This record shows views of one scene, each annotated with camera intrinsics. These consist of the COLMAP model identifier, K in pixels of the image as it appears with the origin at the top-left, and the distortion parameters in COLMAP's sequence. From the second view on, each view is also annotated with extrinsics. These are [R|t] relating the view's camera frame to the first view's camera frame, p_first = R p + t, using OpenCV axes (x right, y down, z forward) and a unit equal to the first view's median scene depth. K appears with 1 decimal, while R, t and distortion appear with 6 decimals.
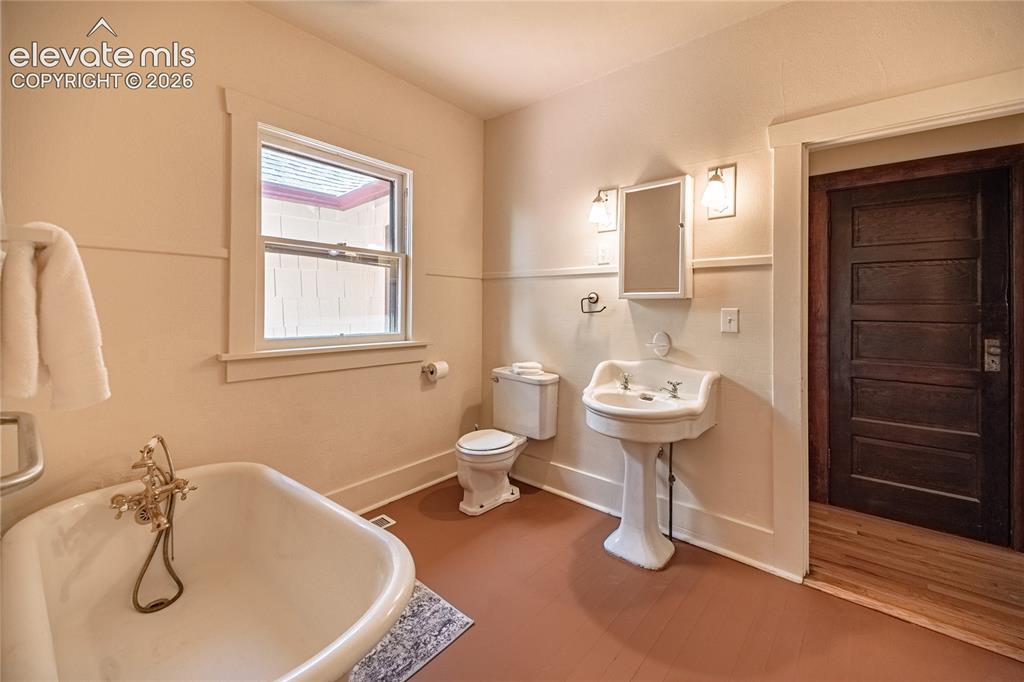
lens RADIAL K [[429.7, 0, 508.5], [0, 429.7, 298.7], [0, 0, 1]] dist [-0.000296, -0.000486]
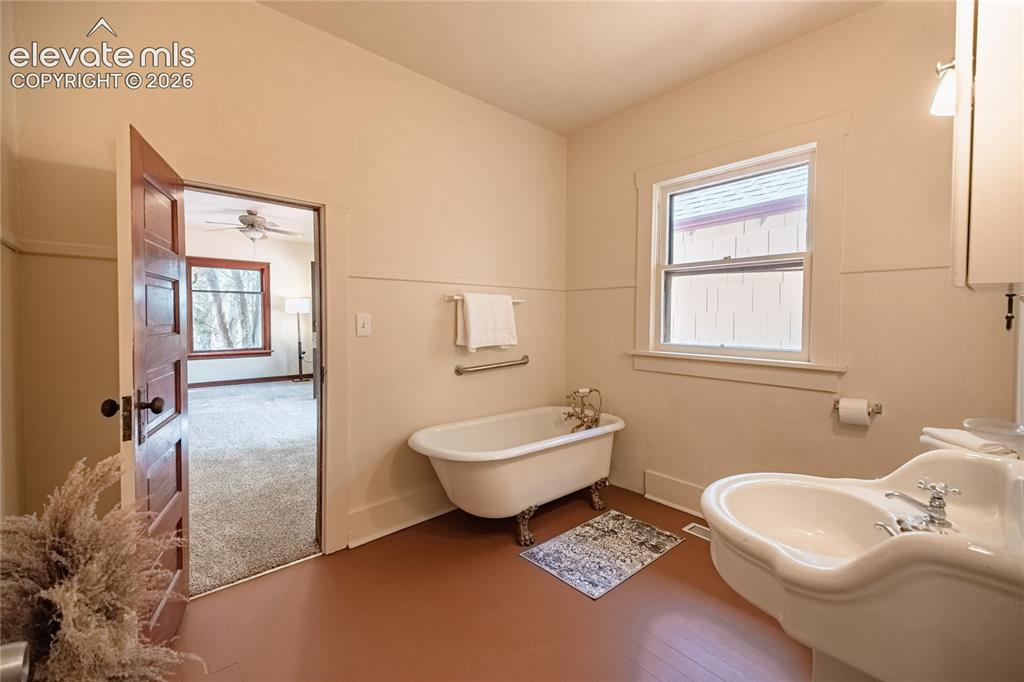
lens RADIAL K [[425.6, 0, 514.9], [0, 425.6, 331.5], [0, 0, 1]] dist [0.020709, -0.000362]
pose [[-0.155933, 0.018574, -0.987593, 0.774848], [0.005591, 0.999824, 0.017922, 0.030338], [0.987752, -0.002727, -0.156010, 0.727241]]
